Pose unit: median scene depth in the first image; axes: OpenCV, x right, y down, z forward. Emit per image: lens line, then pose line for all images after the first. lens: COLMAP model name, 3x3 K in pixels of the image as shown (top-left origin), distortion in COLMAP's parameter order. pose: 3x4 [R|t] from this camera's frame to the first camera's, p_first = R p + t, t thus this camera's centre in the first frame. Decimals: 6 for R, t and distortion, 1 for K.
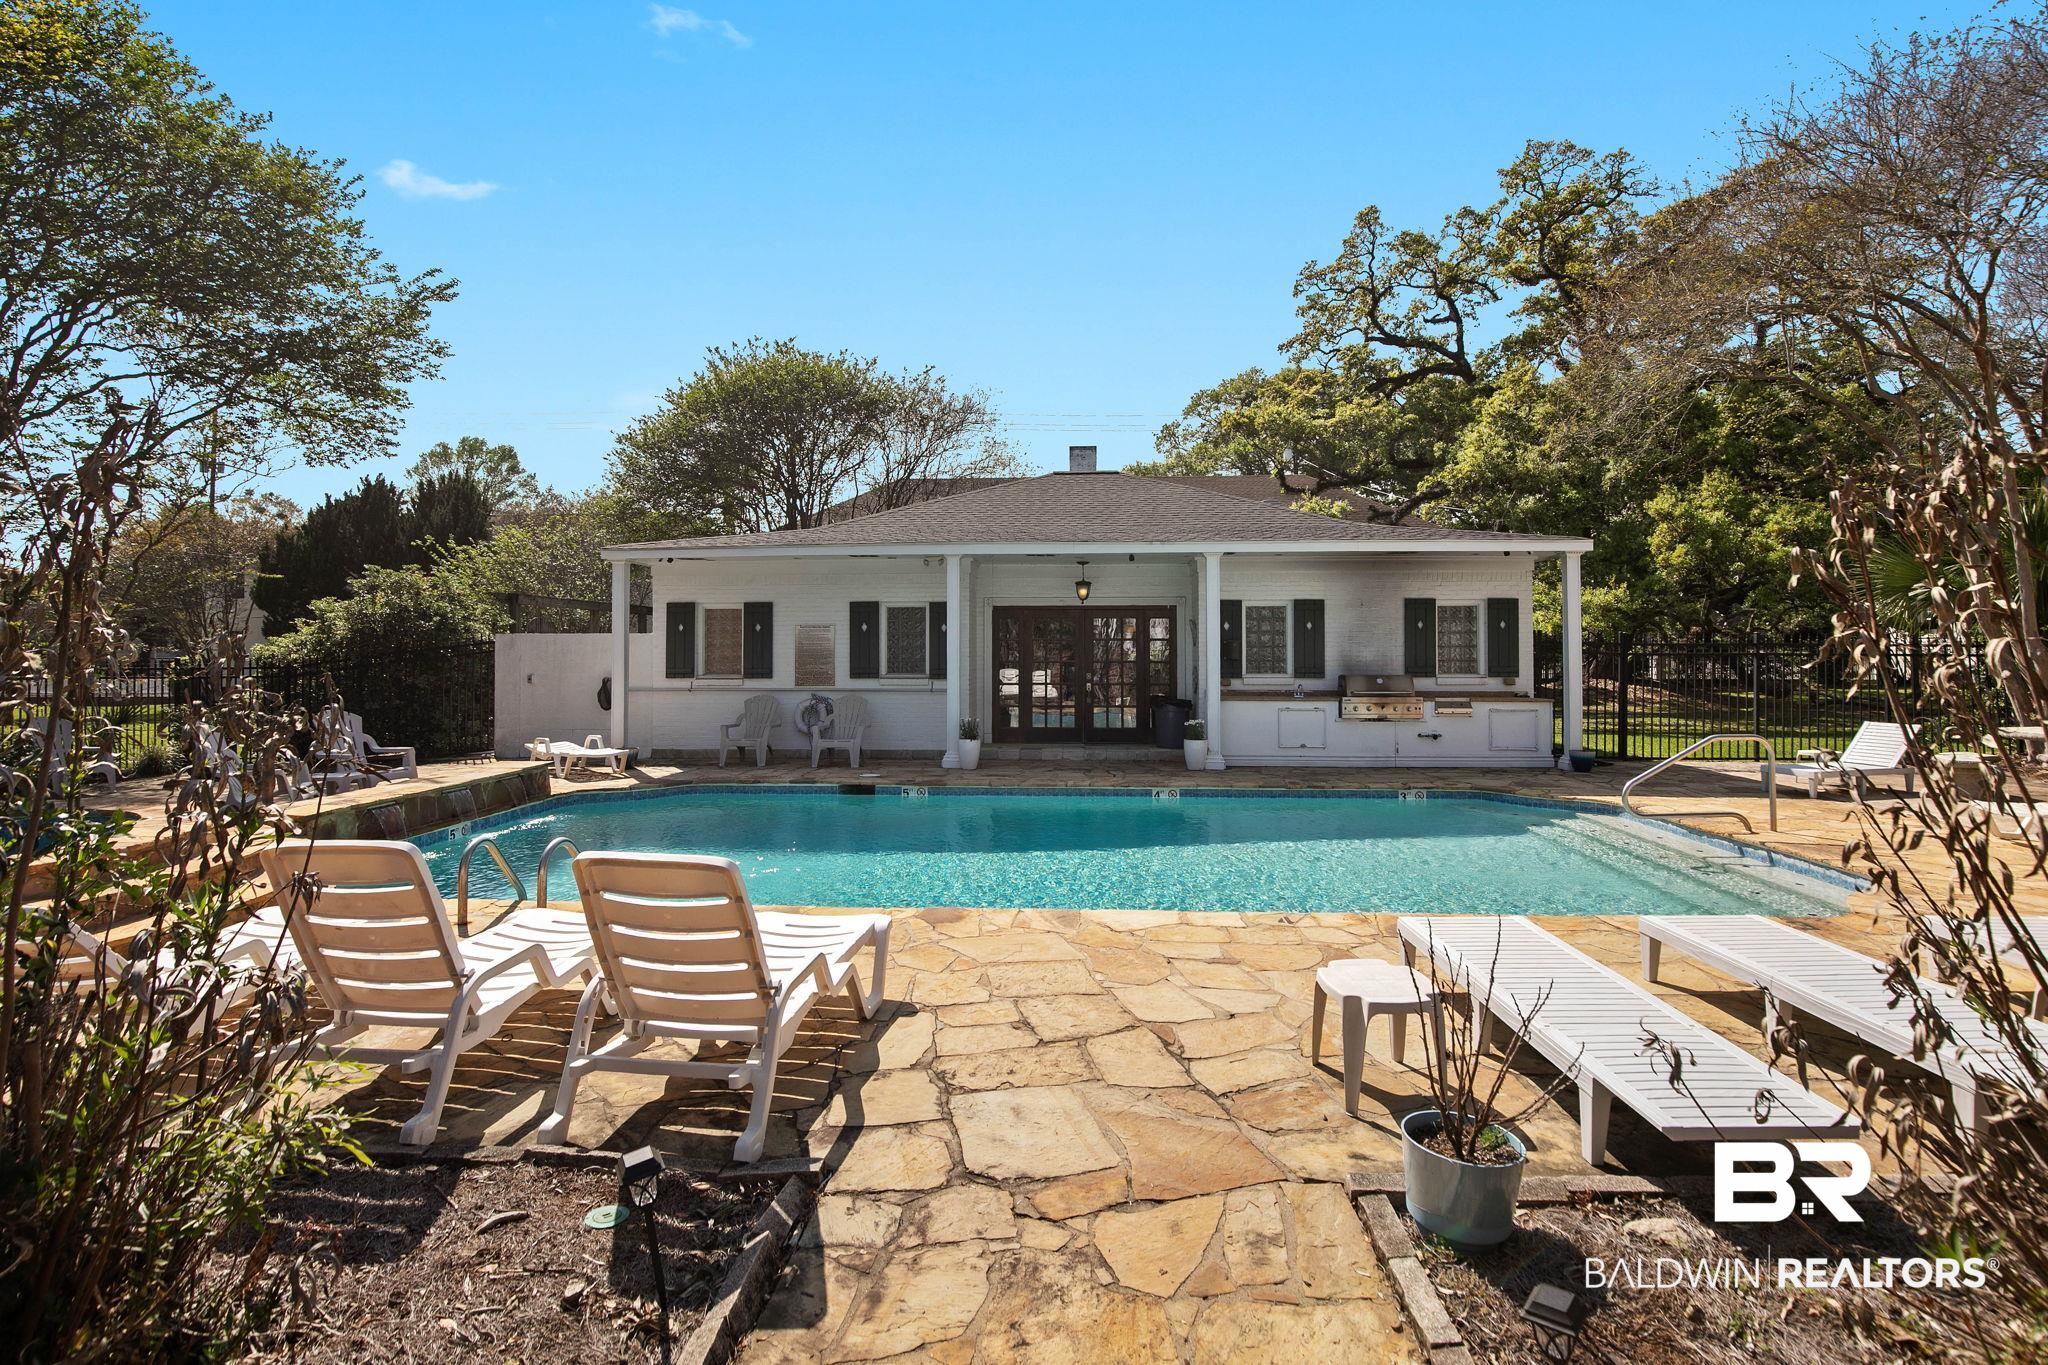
lens RADIAL K [[932.3, 0, 1034.1], [0, 932.3, 649.1], [0, 0, 1]] dist [0.004604, -0.000101]
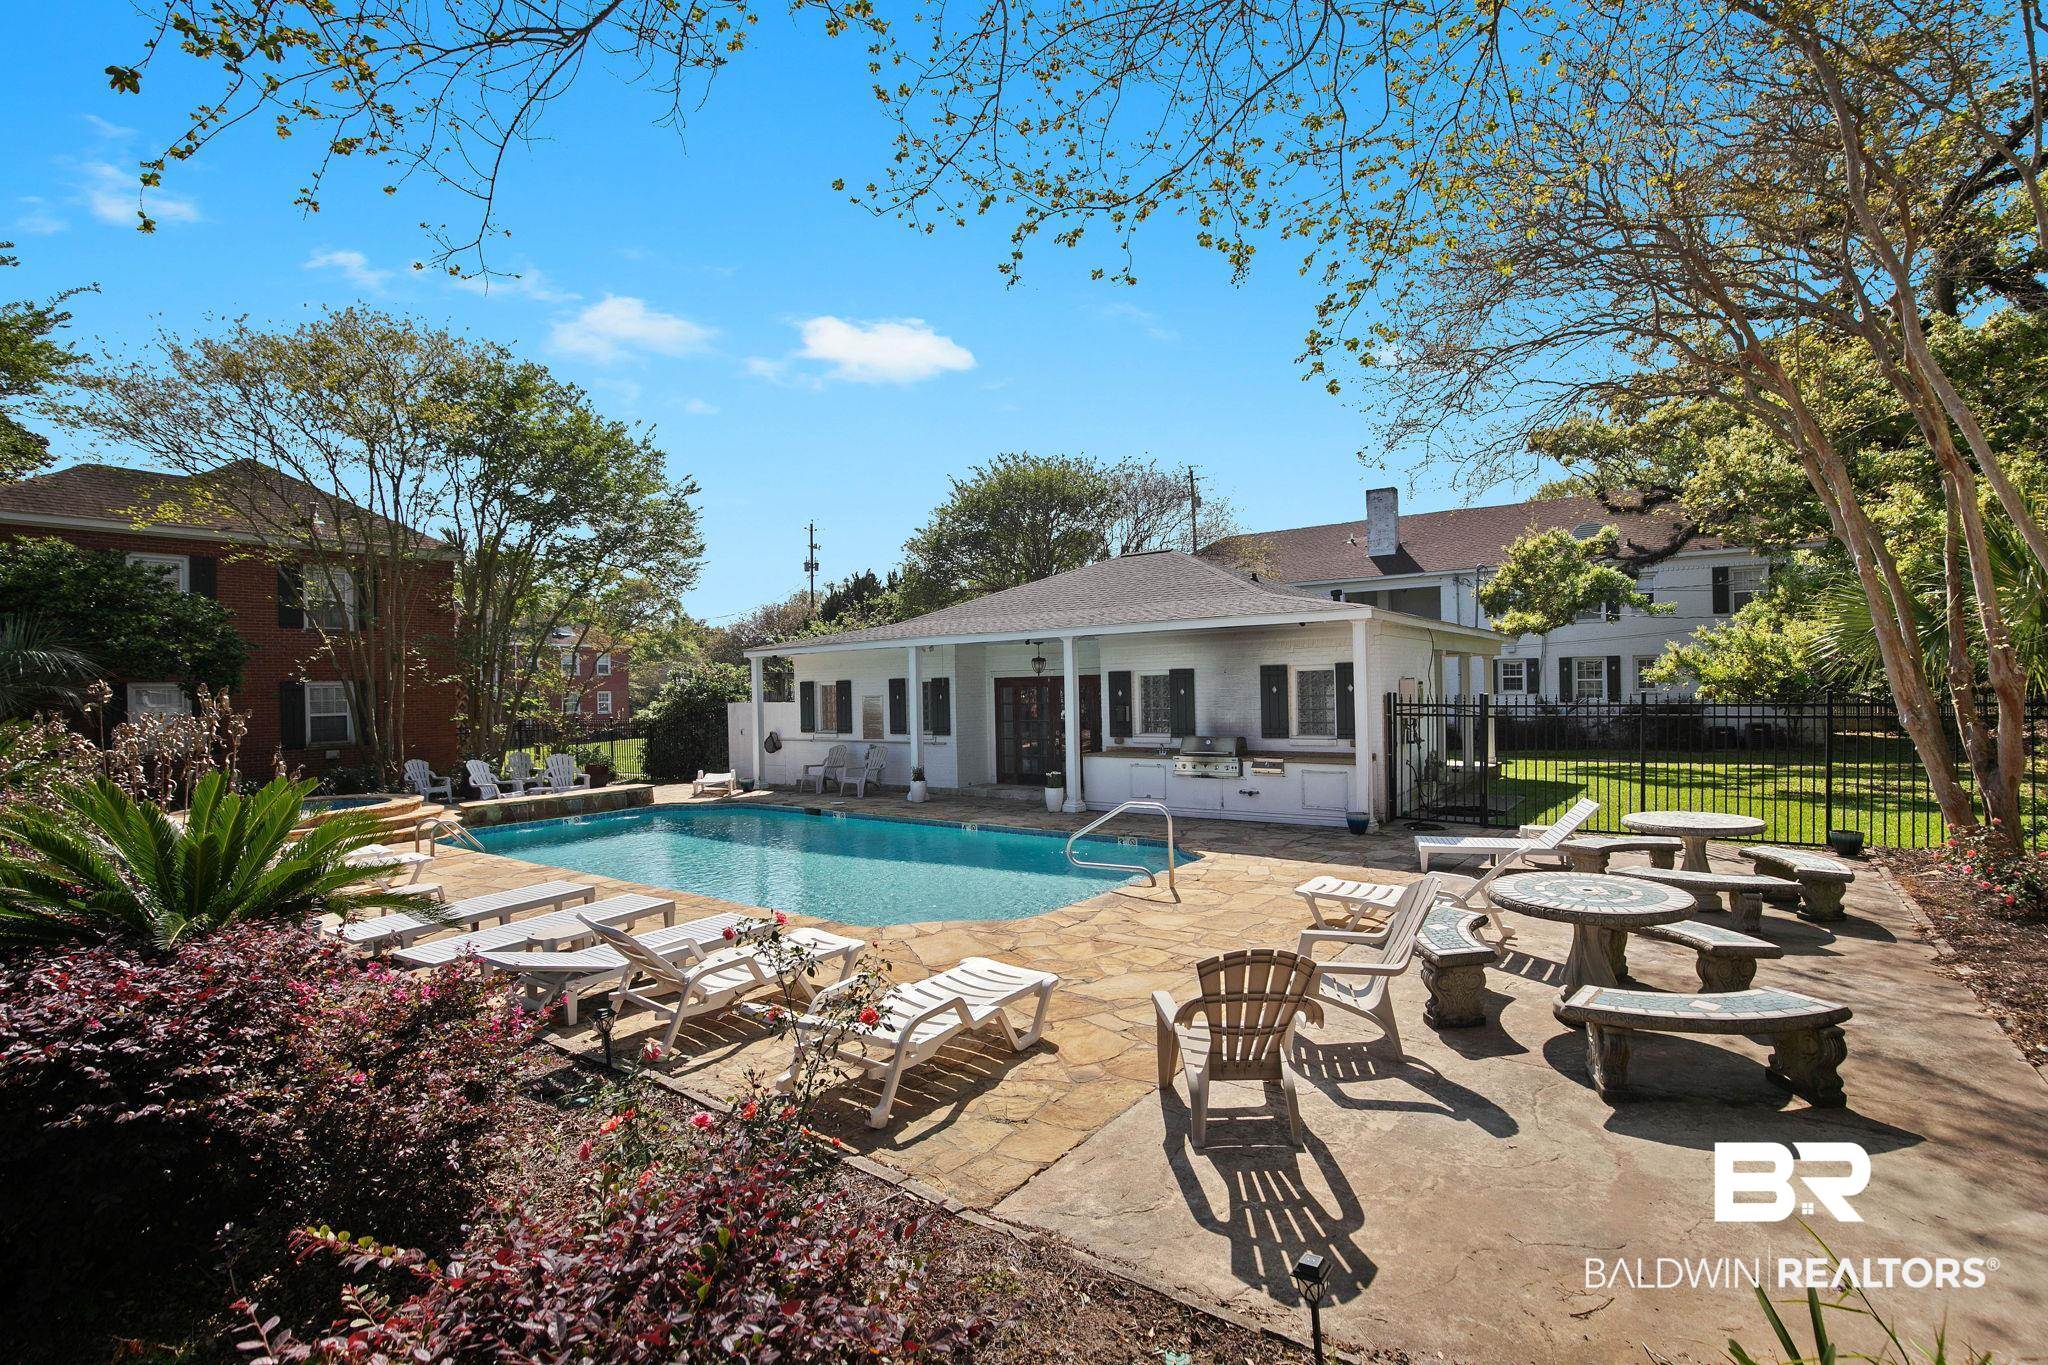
lens RADIAL K [[927.3, 0, 1023.5], [0, 927.3, 676.7], [0, 0, 1]] dist [0.004084, 0.000365]
pose [[0.837642, -0.021811, -0.545784, 0.747930], [0.002034, 0.999320, -0.036814, -0.002944], [0.546215, 0.029727, 0.837117, -0.044306]]
